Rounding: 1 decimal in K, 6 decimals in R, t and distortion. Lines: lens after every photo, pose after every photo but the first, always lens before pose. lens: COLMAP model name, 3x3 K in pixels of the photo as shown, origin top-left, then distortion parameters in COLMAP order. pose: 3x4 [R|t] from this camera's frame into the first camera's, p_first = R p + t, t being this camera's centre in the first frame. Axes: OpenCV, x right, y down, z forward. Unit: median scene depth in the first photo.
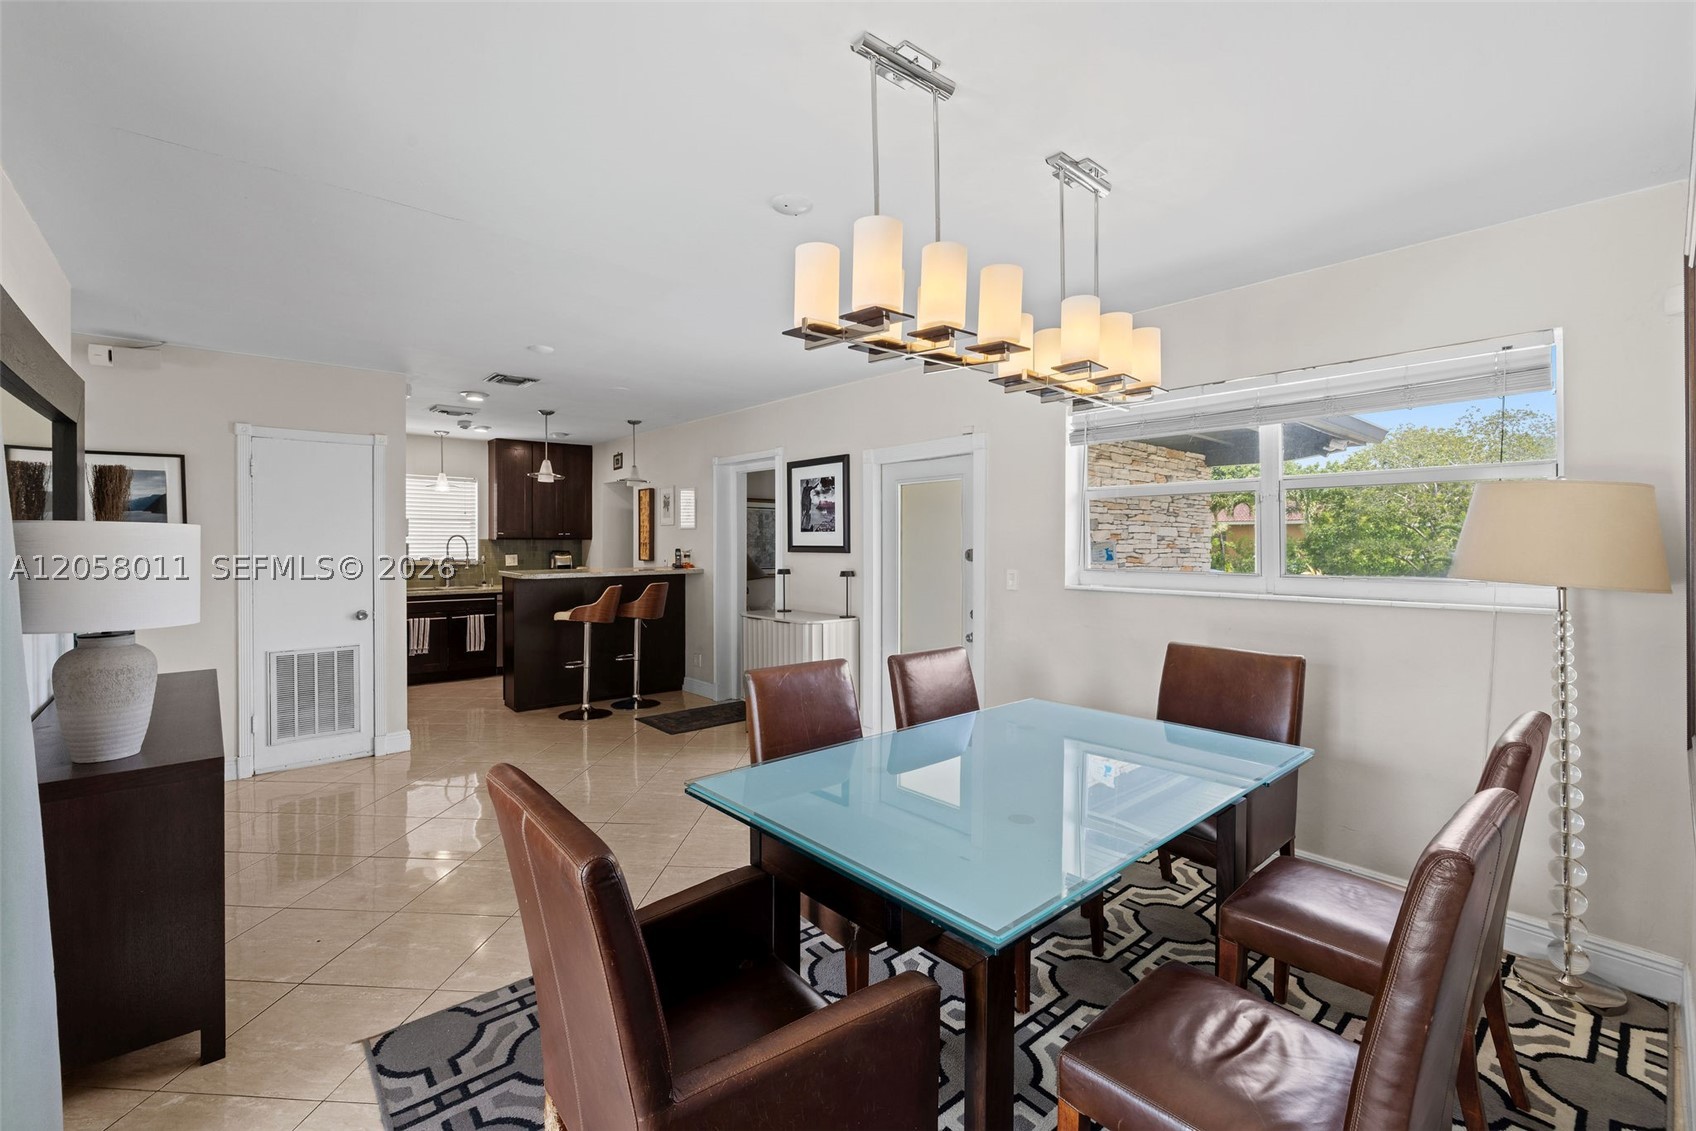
lens RADIAL K [[707.6, 0, 858.3], [0, 707.6, 544.1], [0, 0, 1]] dist [-0.001887, -0.000315]
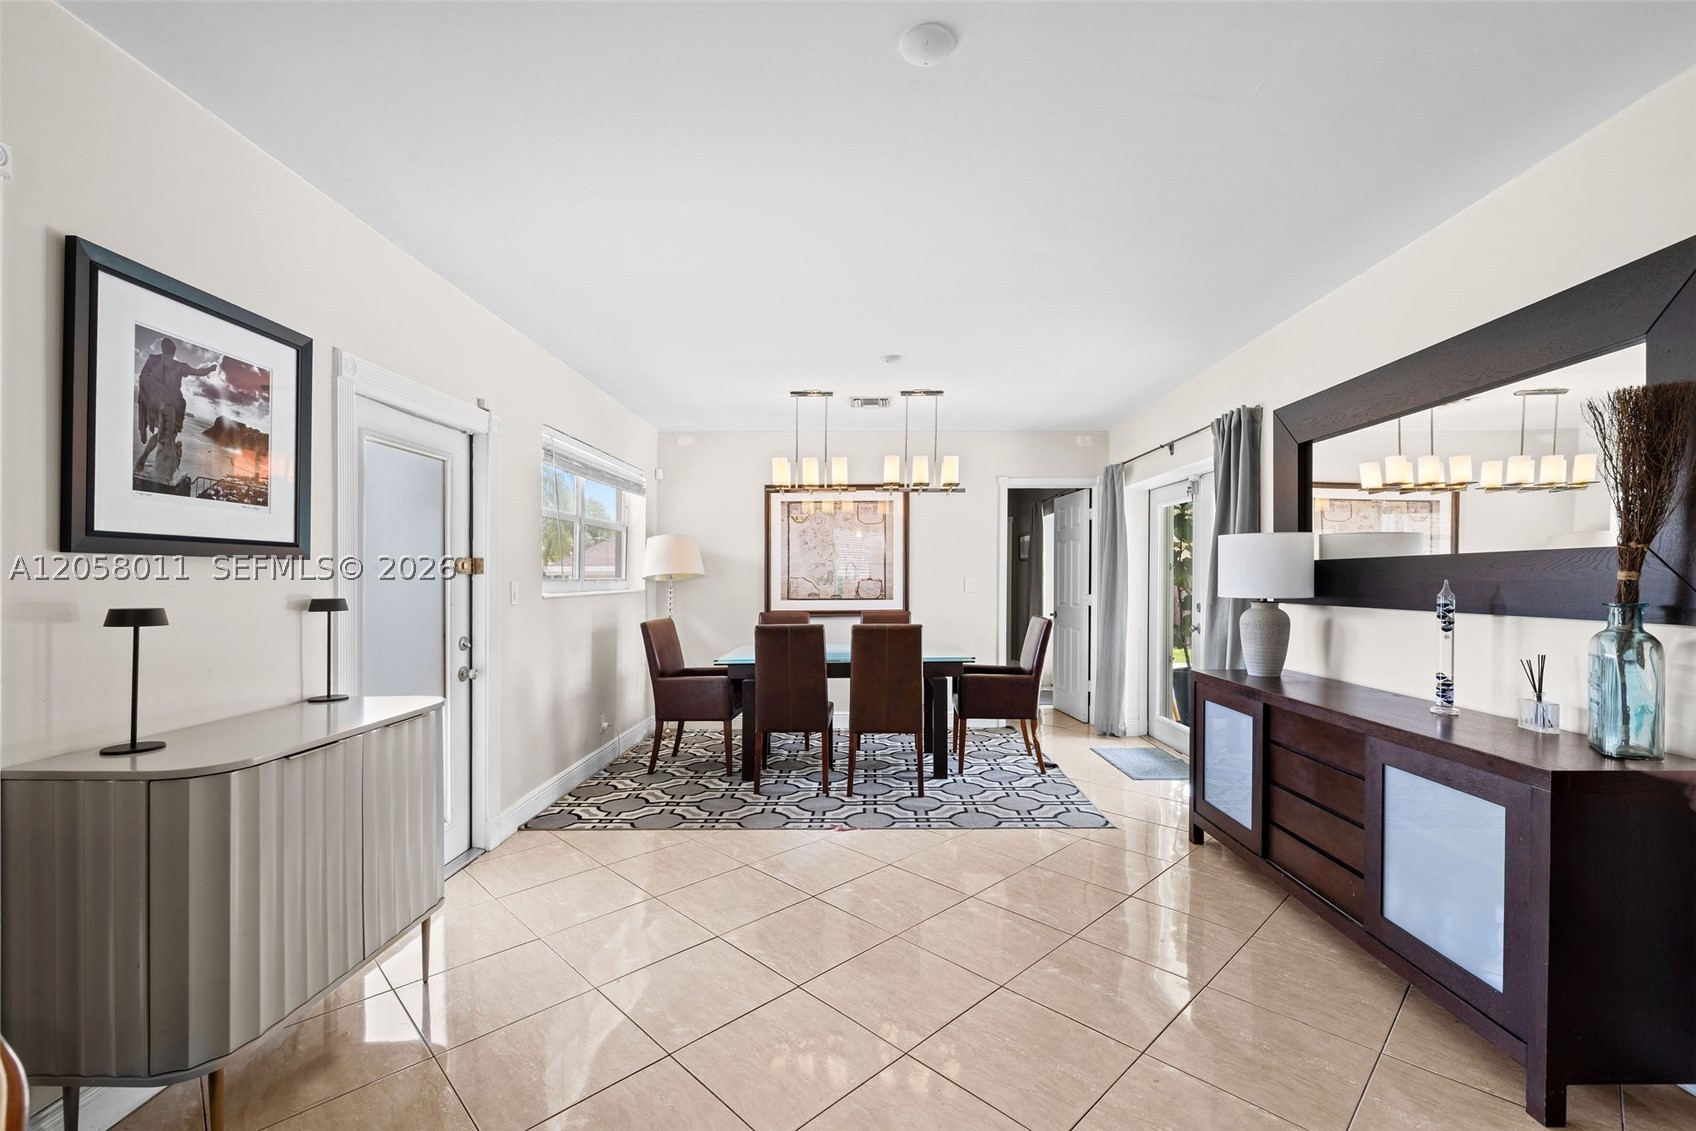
lens RADIAL K [[722.5, 0, 868.2], [0, 722.5, 586.4], [0, 0, 1]] dist [-0.001402, -0.000232]
pose [[-0.741989, -0.008593, 0.670356, -0.447004], [0.005048, 0.999818, 0.018404, 0.017992], [-0.670393, 0.017040, -0.741811, 0.843551]]
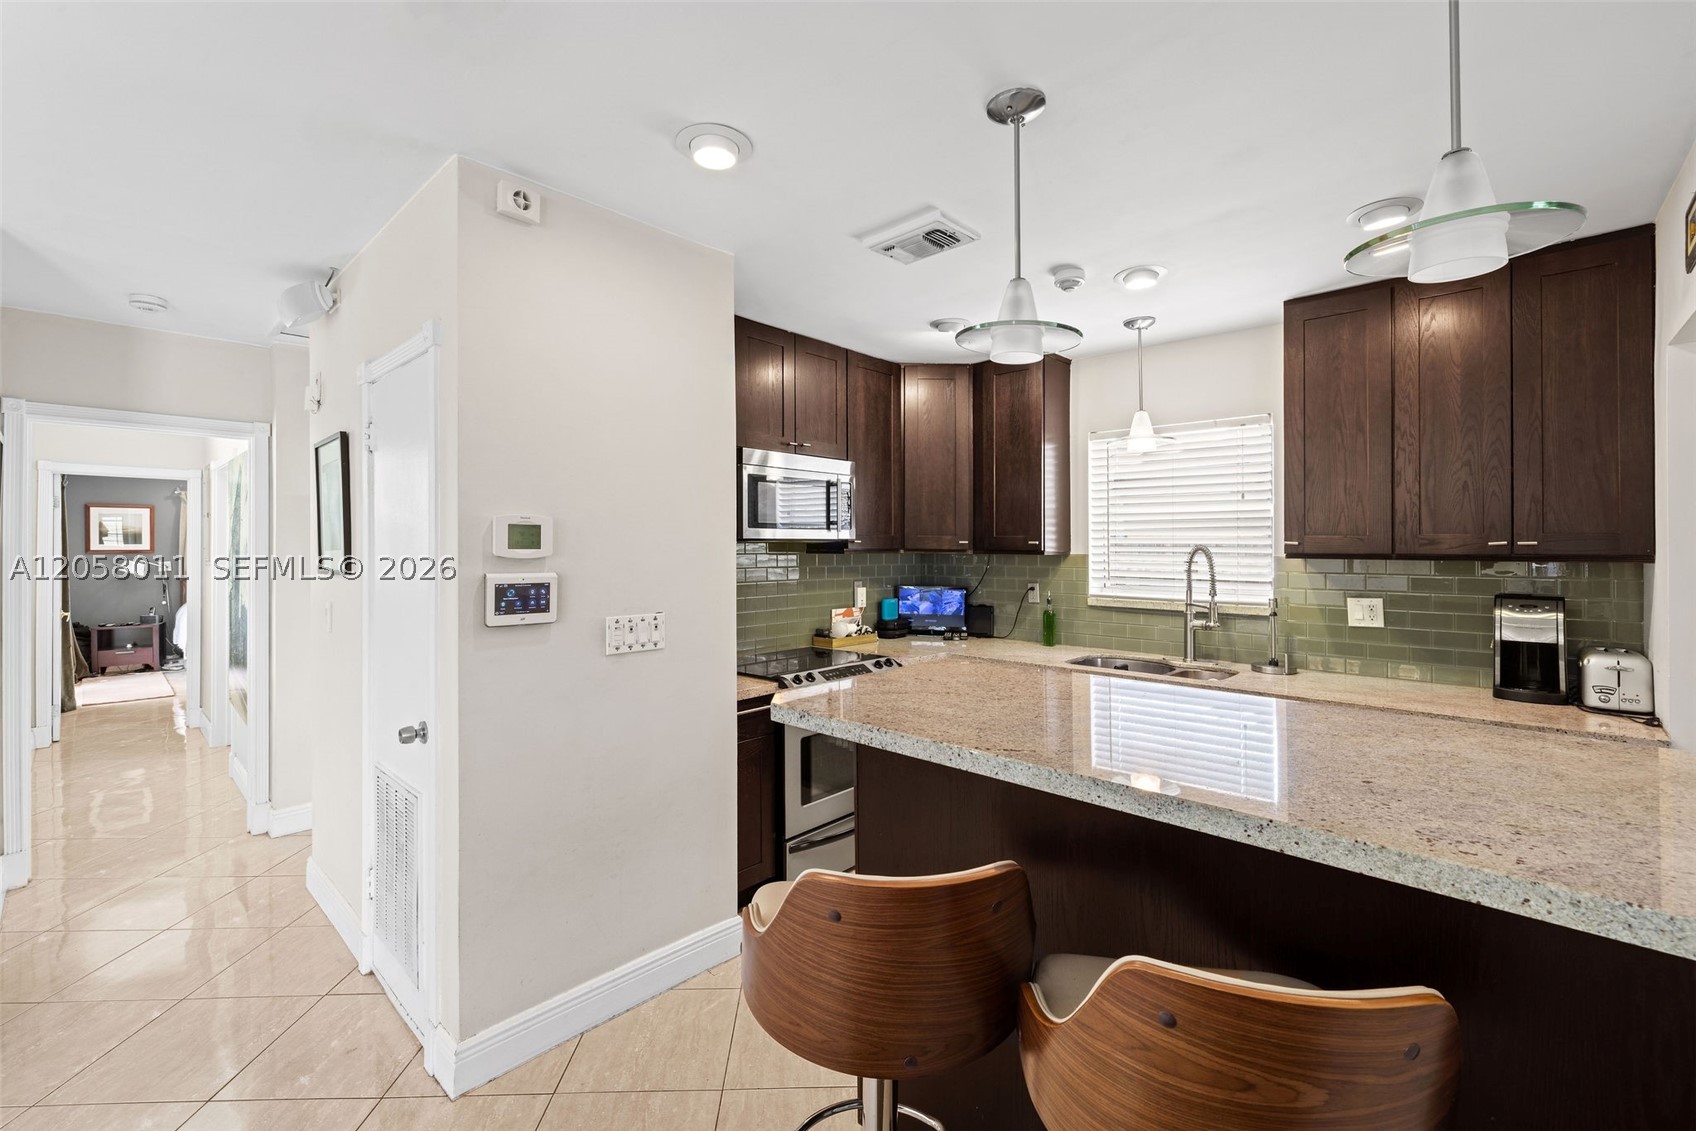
lens RADIAL K [[722.5, 0, 845.7], [0, 722.5, 549.9], [0, 0, 1]] dist [-0.001402, -0.000232]
pose [[0.077611, 0.006100, -0.996965, -0.155666], [-0.007843, 0.999954, 0.005508, -0.013066], [0.996953, 0.007392, 0.077655, 0.847641]]
